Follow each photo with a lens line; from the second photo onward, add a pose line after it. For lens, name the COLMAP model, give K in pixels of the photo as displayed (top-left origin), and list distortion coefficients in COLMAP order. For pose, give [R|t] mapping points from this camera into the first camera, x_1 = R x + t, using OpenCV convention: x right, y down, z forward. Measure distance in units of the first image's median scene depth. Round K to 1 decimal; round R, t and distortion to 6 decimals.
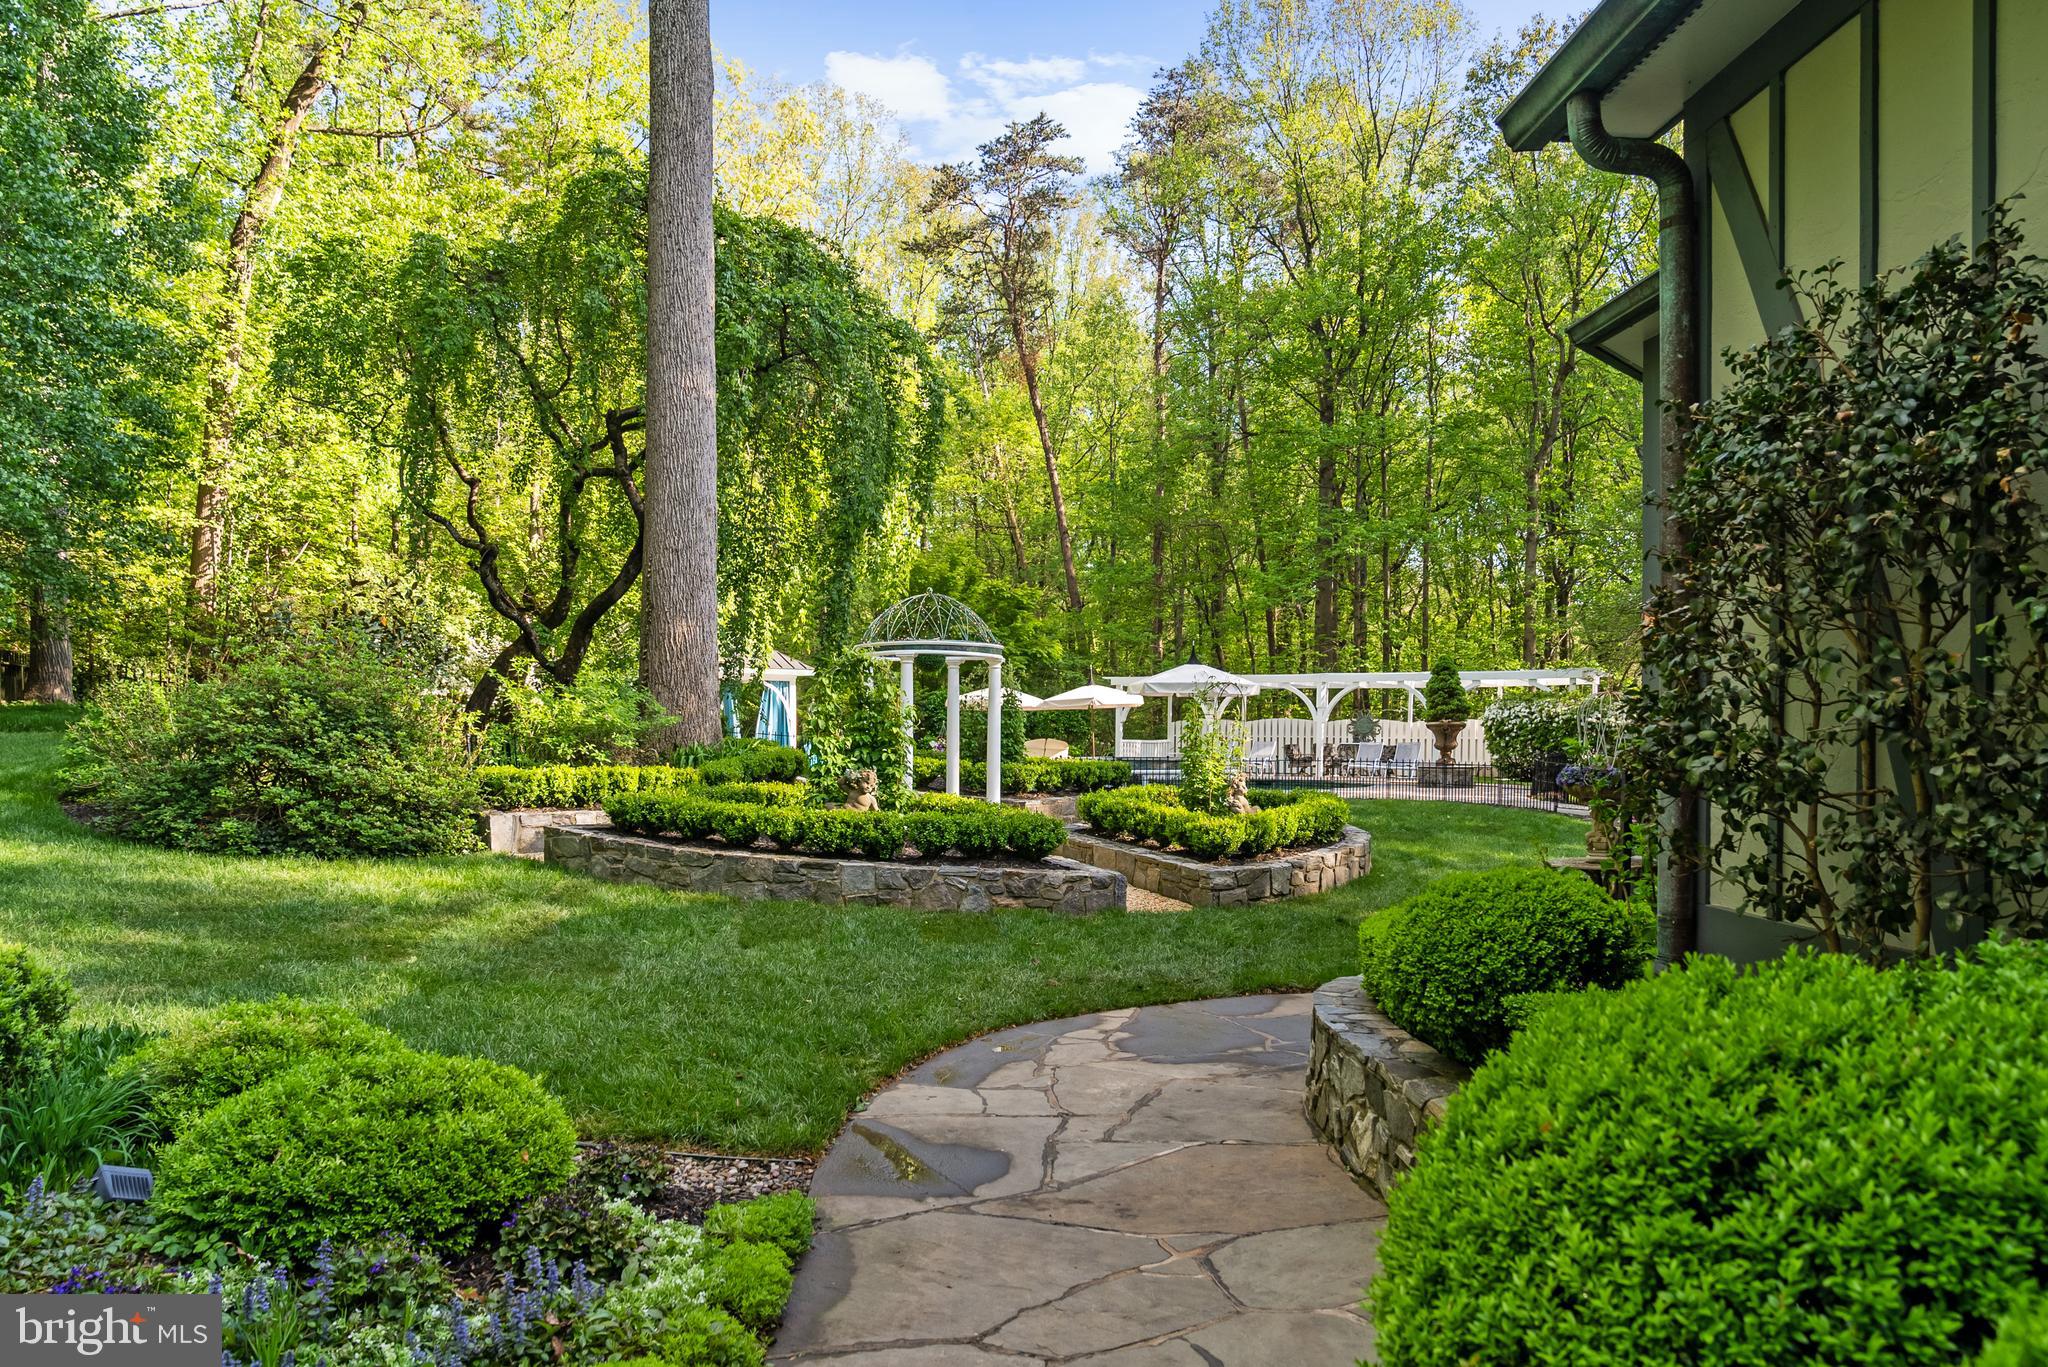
lens RADIAL K [[1406.8, 0, 1016.6], [0, 1406.8, 748.0], [0, 0, 1]] dist [-0.002577, 0.000027]
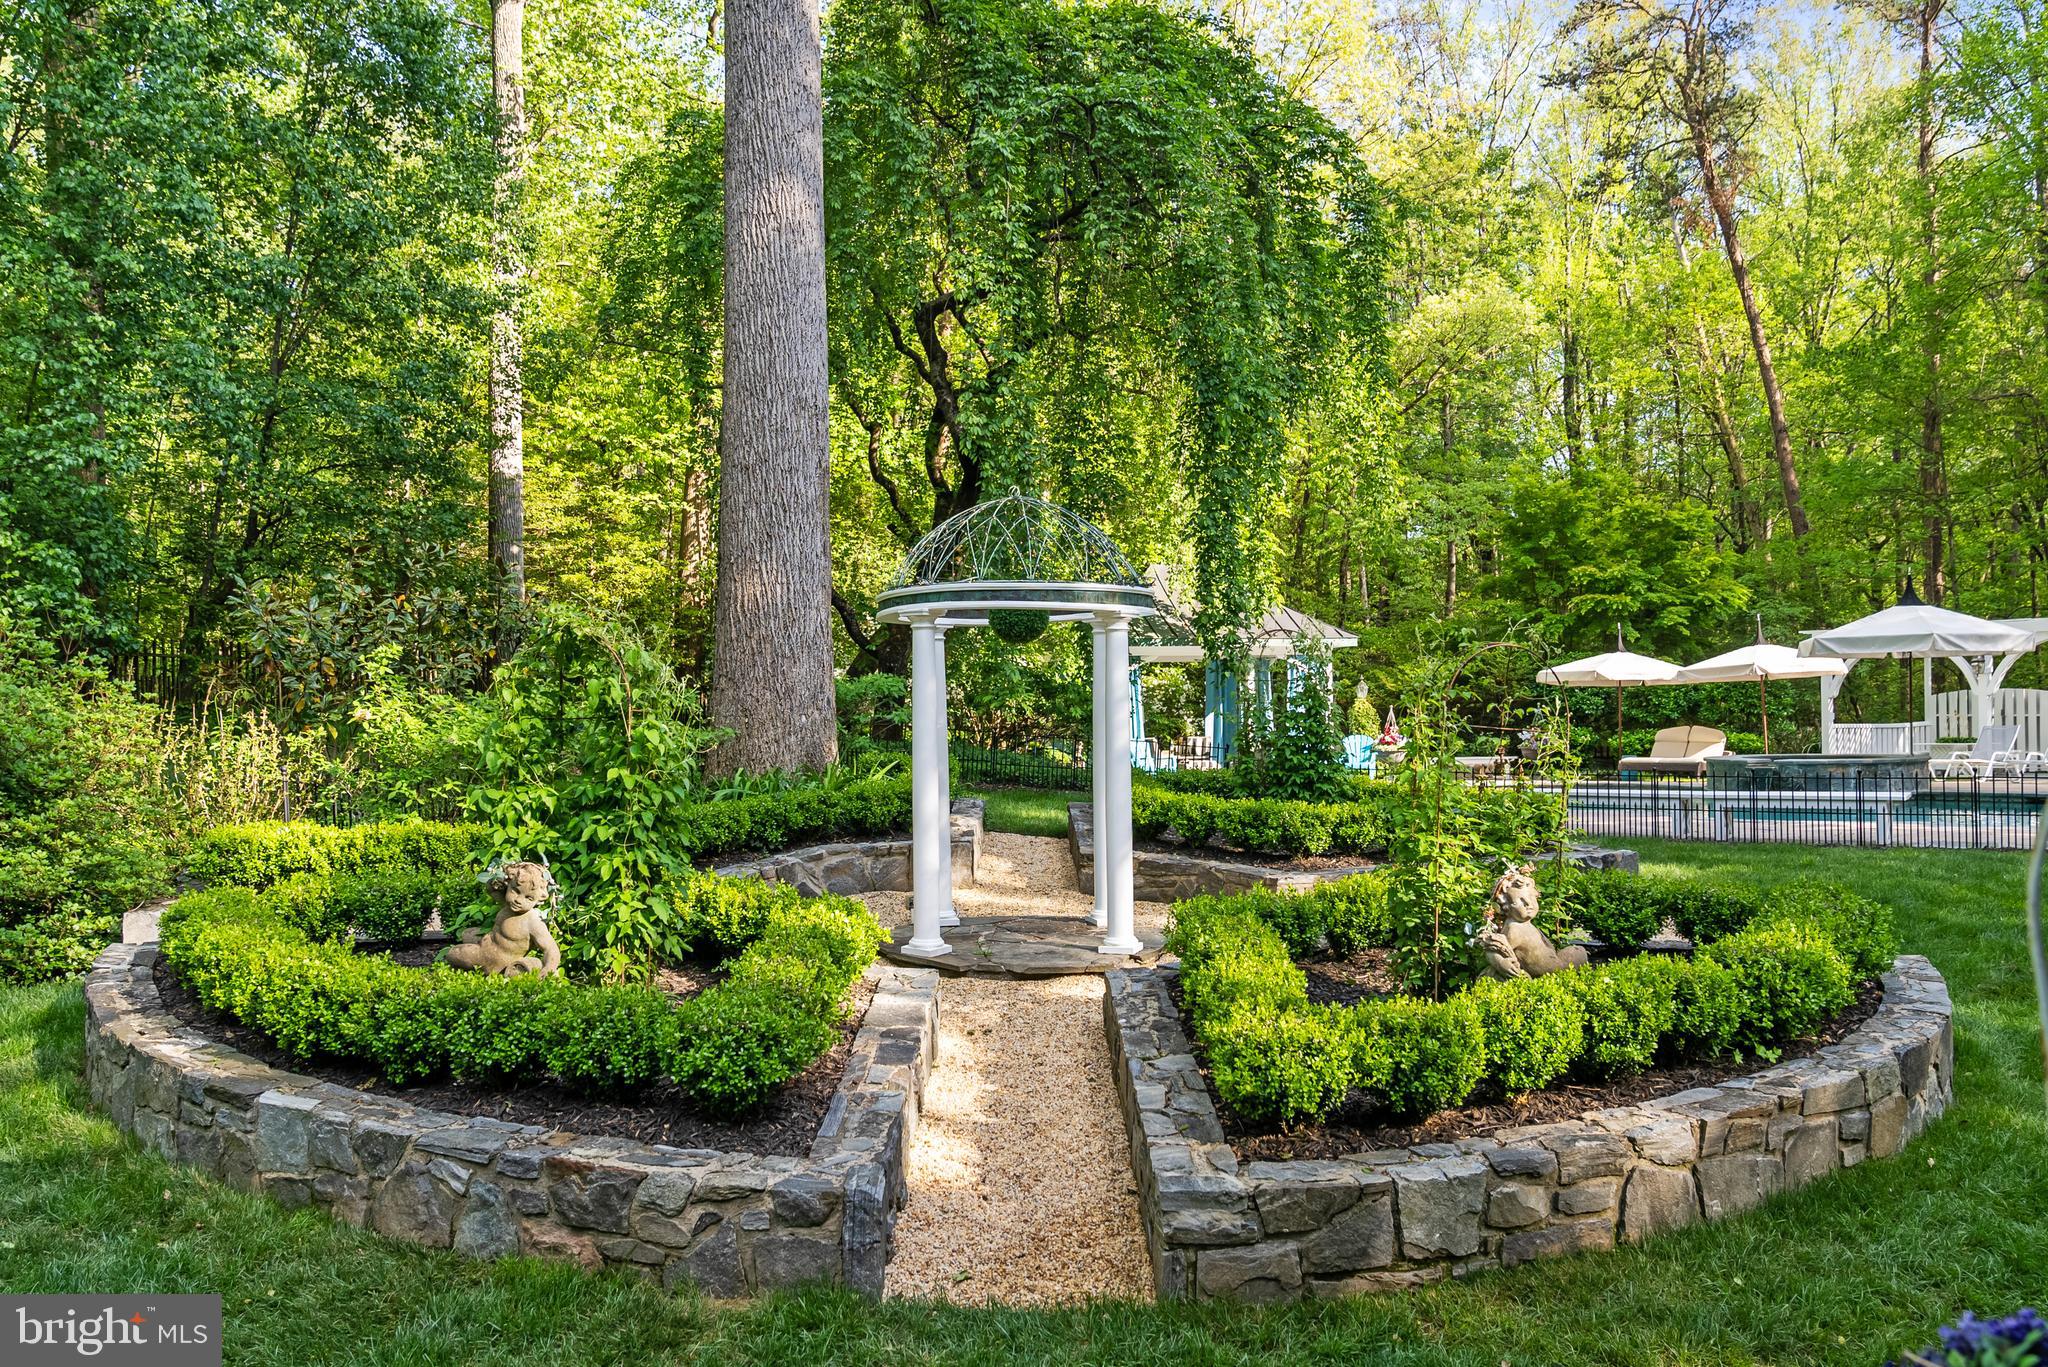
lens RADIAL K [[1533.9, 0, 1024.0], [0, 1533.9, 683.5], [0, 0, 1]] dist [-0.013314, -0.004166]
pose [[0.877751, -0.024368, -0.478497, 0.095782], [0.011232, 0.999478, -0.030296, -0.008922], [0.478986, 0.021218, 0.877566, 0.211700]]
